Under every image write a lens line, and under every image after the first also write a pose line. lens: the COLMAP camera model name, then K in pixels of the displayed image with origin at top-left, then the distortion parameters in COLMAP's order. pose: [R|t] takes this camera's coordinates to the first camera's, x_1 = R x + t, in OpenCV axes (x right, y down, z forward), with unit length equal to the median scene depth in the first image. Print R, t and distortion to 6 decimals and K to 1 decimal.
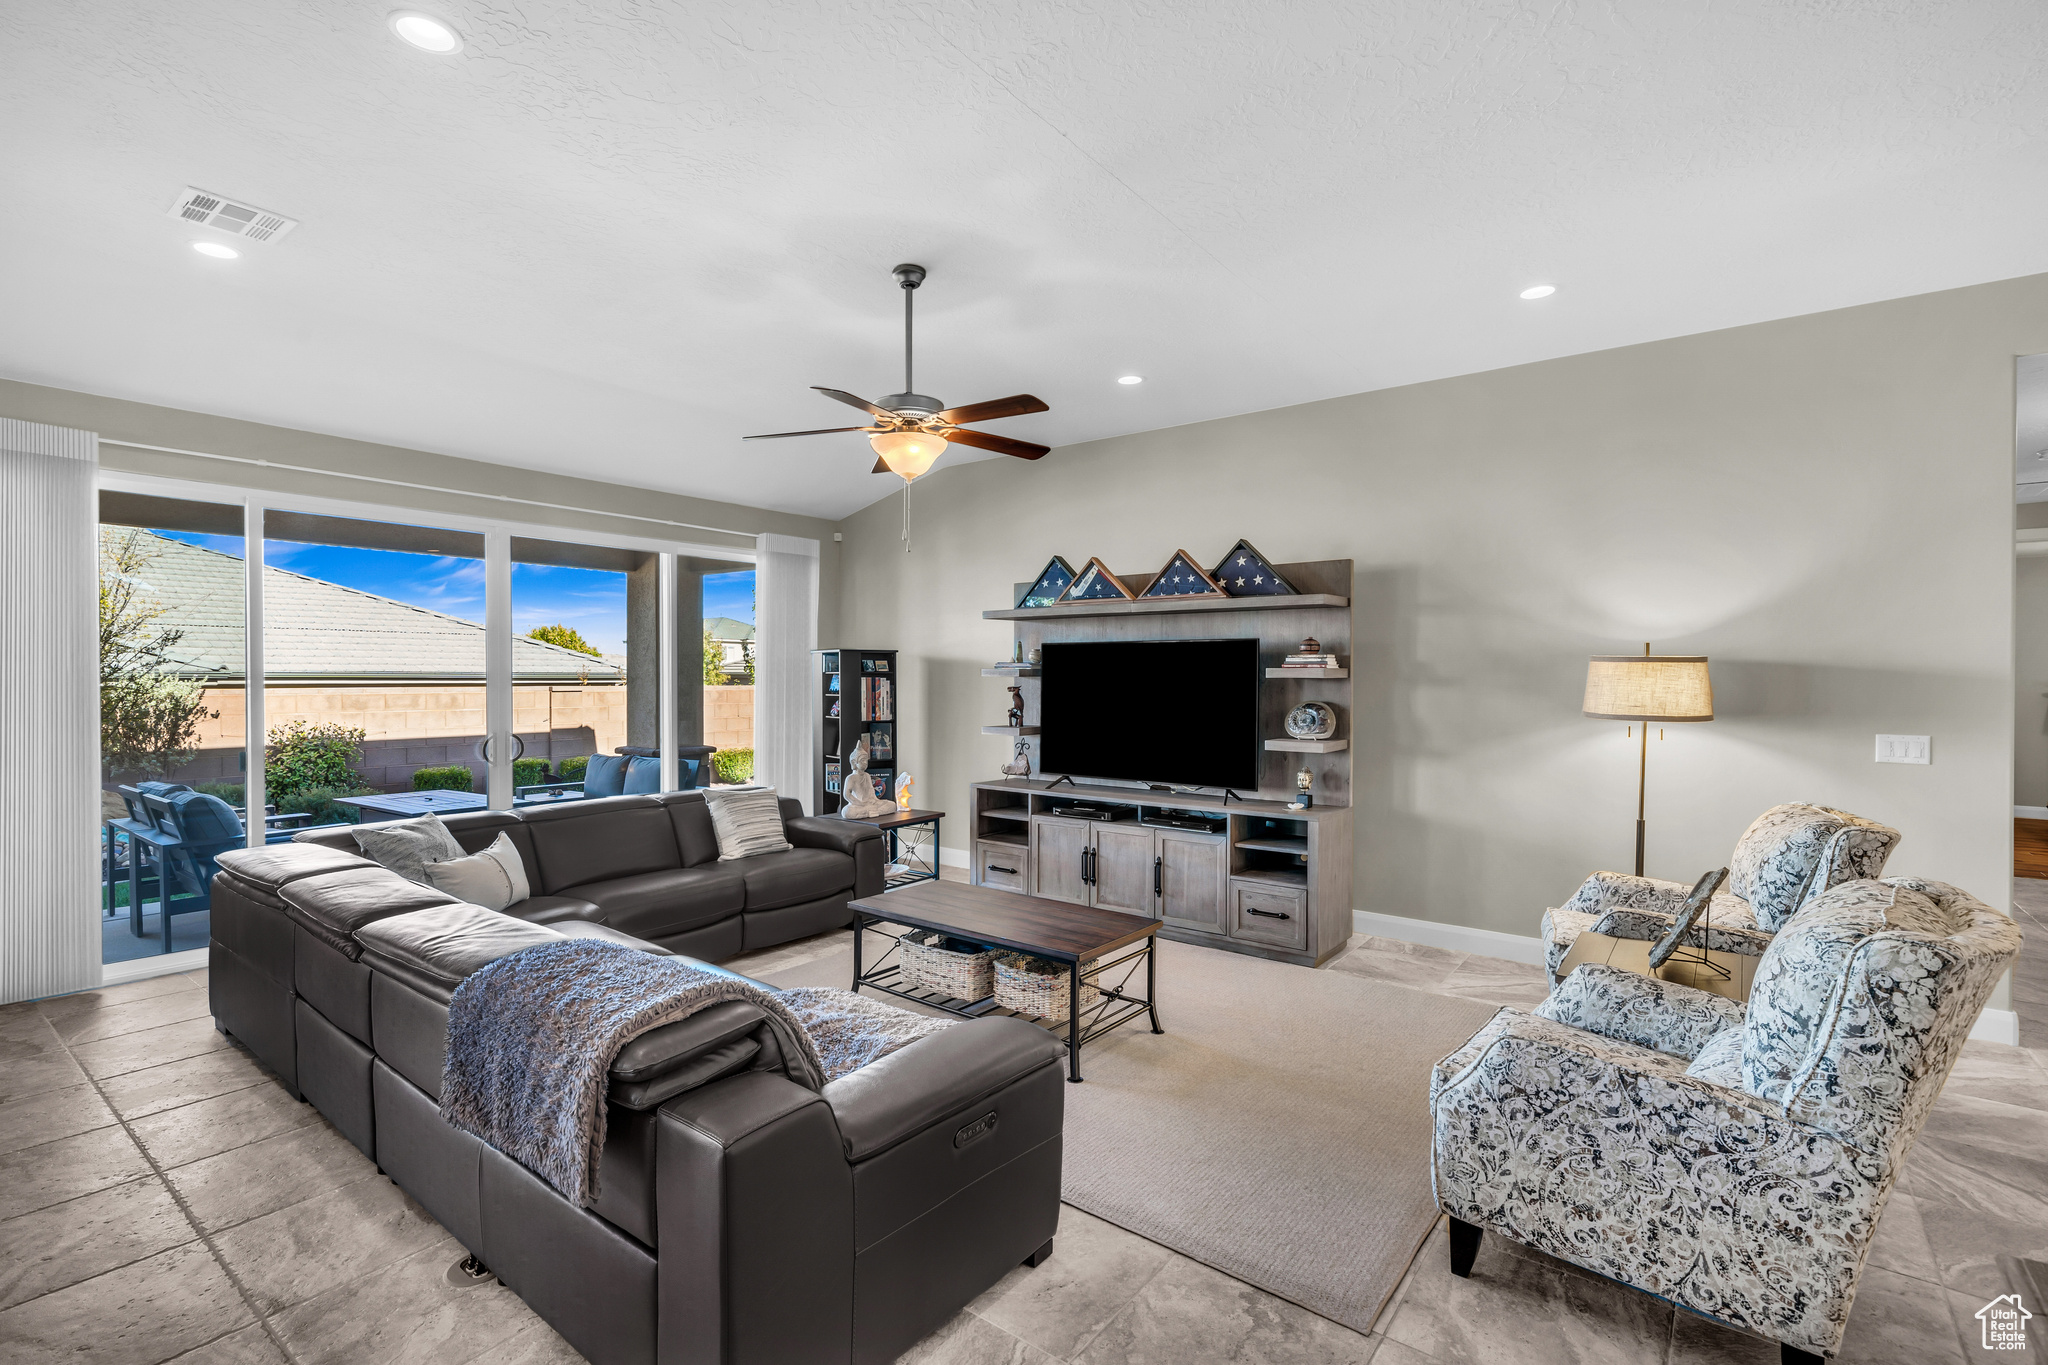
lens RADIAL K [[939.5, 0, 1004.4], [0, 939.5, 678.9], [0, 0, 1]] dist [0.008058, 0.000308]
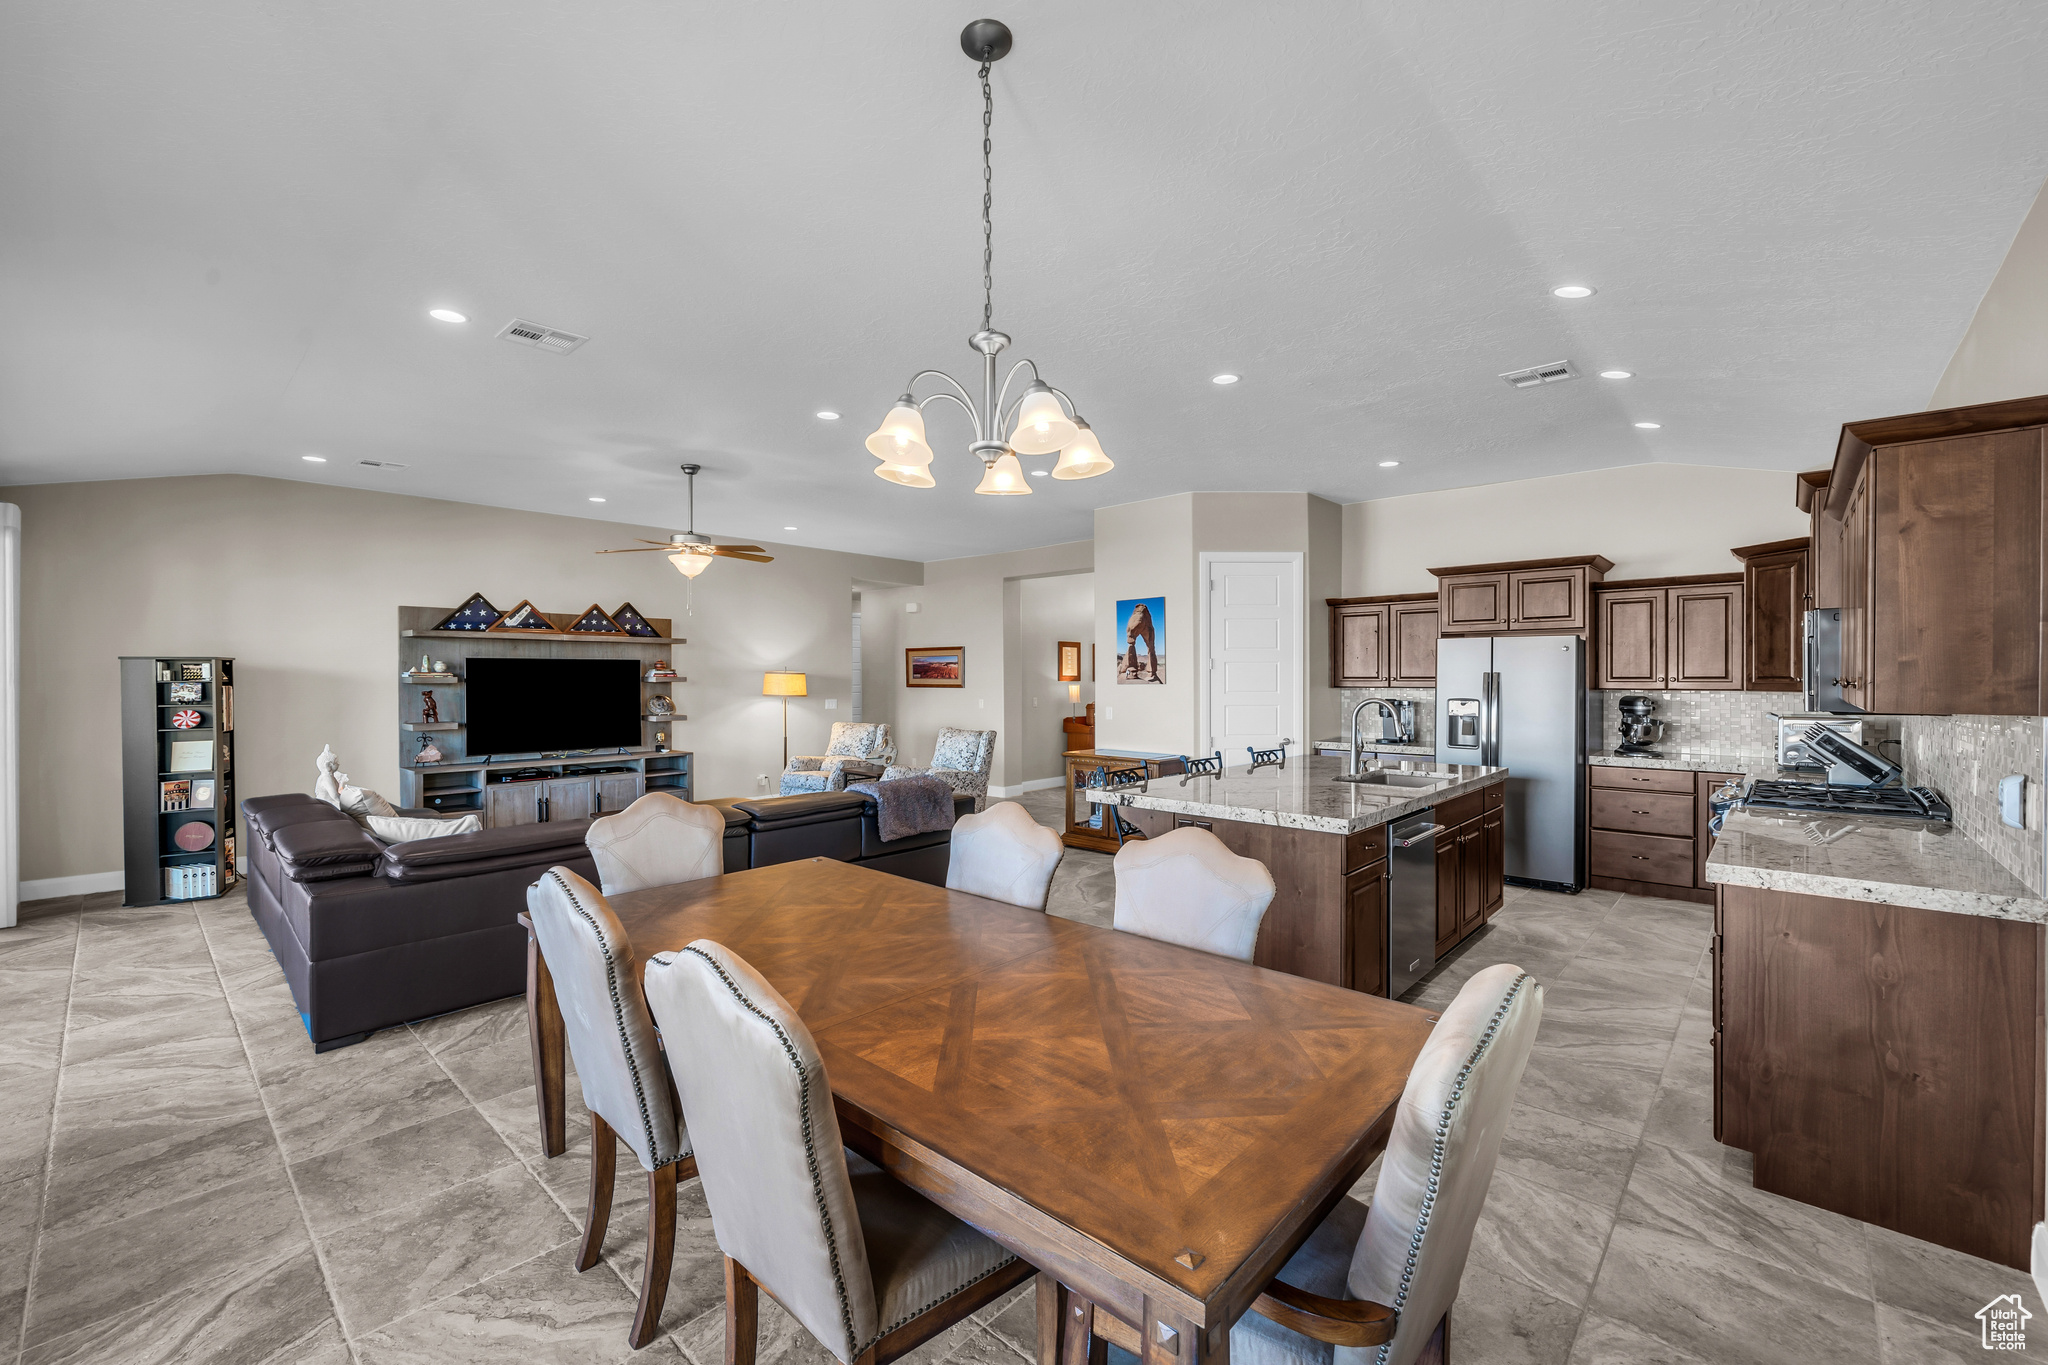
lens RADIAL K [[835.5, 0, 1006.6], [0, 835.5, 684.1], [0, 0, 1]] dist [0.000917, -0.000143]
pose [[0.095312, -0.012060, 0.995374, -1.130664], [0.005745, 0.999917, 0.011565, -0.010838], [-0.995431, 0.004616, 0.095374, 0.148354]]
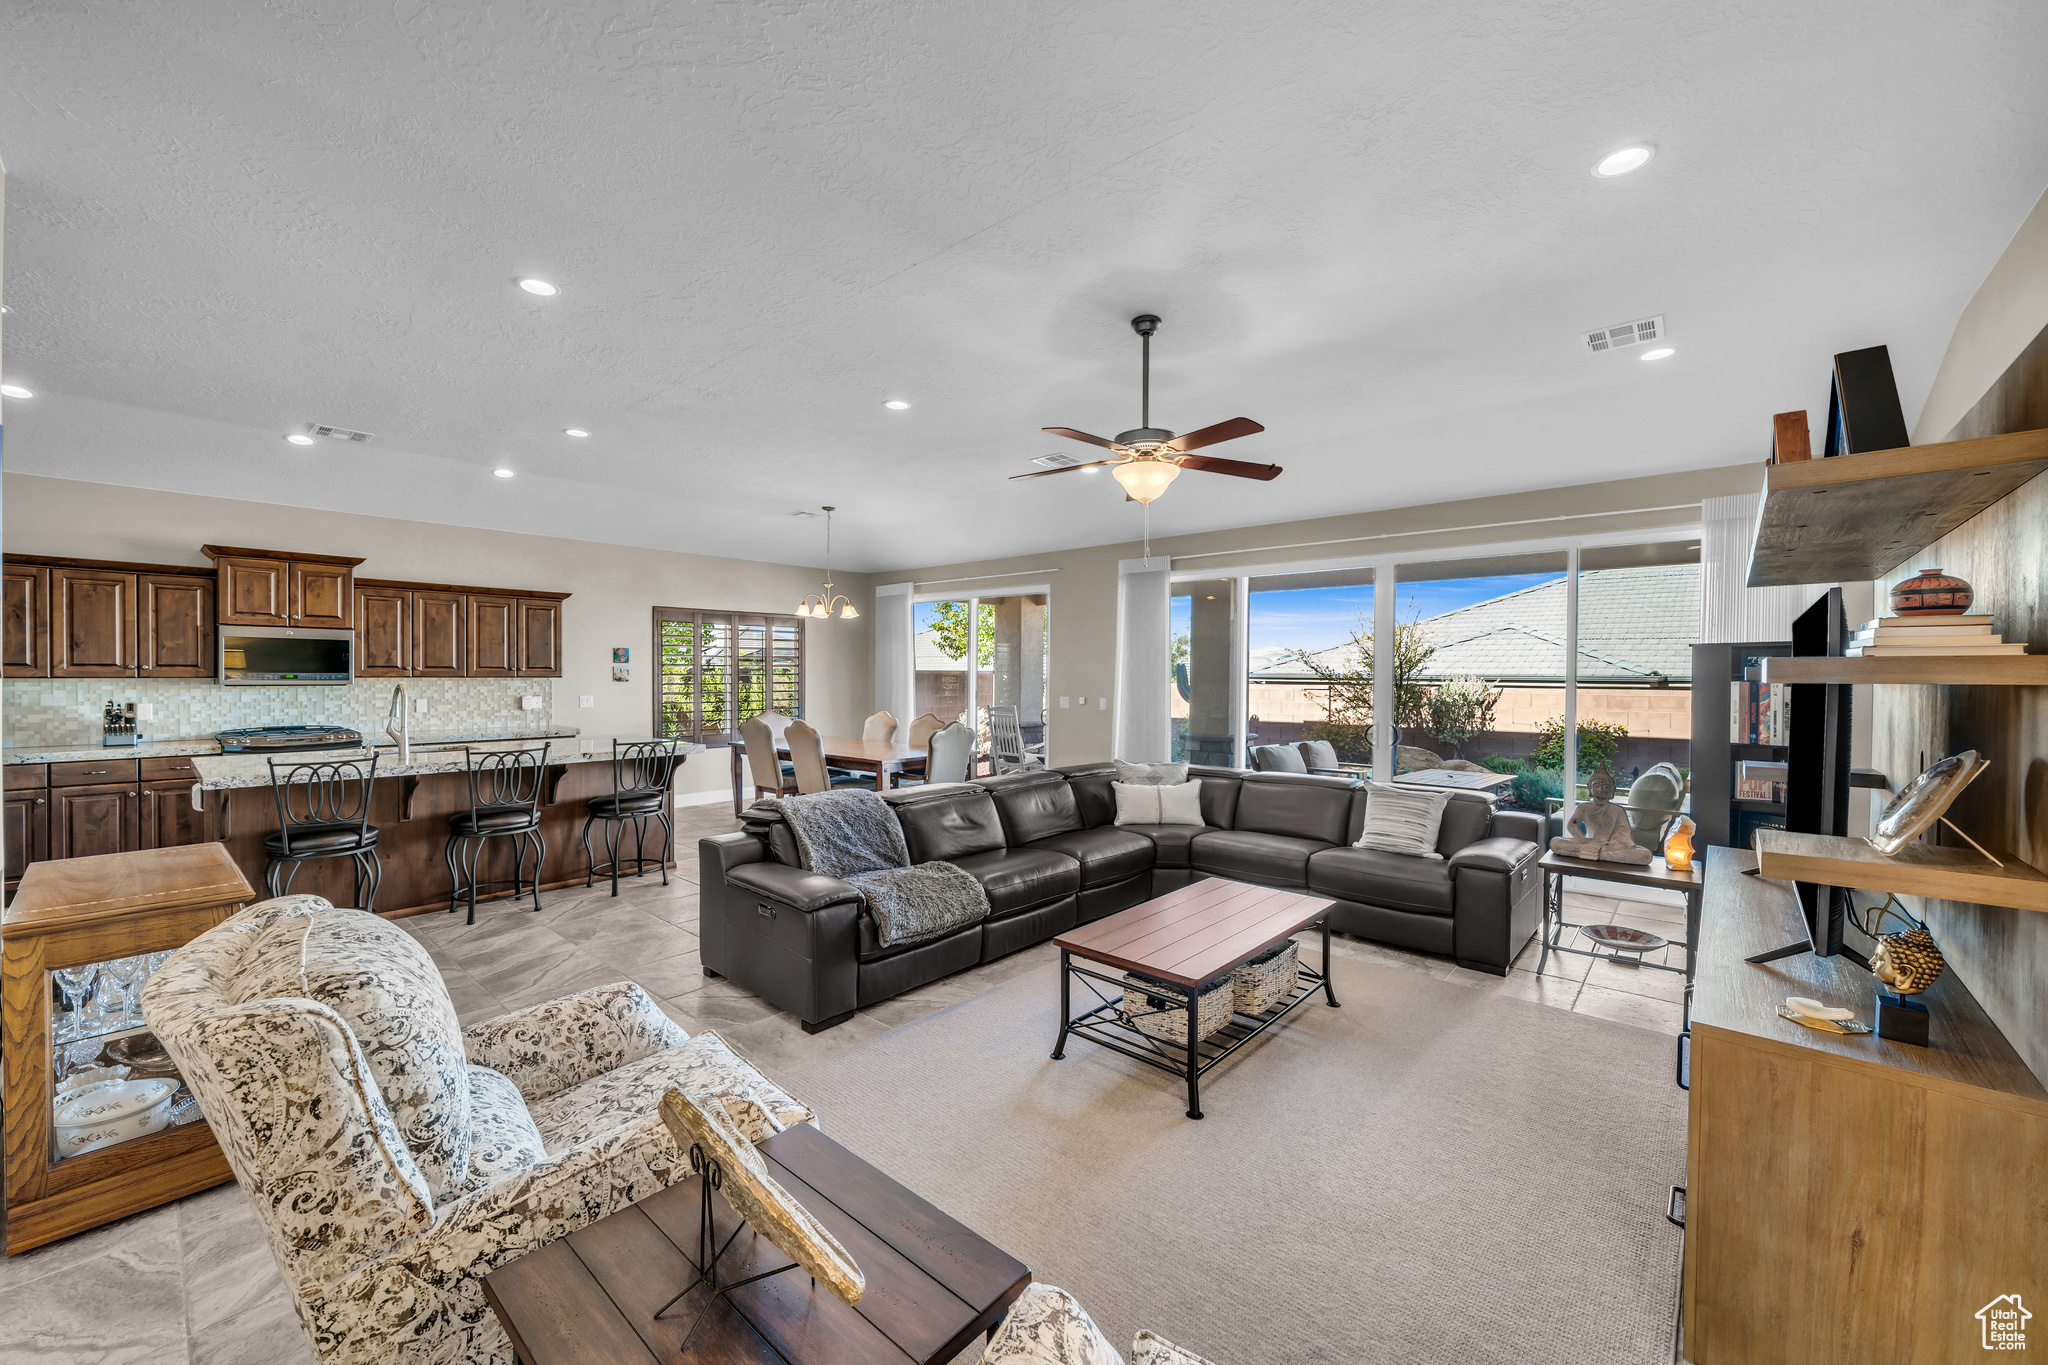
lens RADIAL K [[805.3, 0, 1014.1], [0, 805.3, 680.1], [0, 0, 1]] dist [0.003419, 0.000162]
pose [[-0.069153, 0.005145, -0.997593, 0.606755], [-0.009429, 0.999939, 0.005811, -0.001190], [0.997561, 0.009808, -0.069100, 0.610727]]
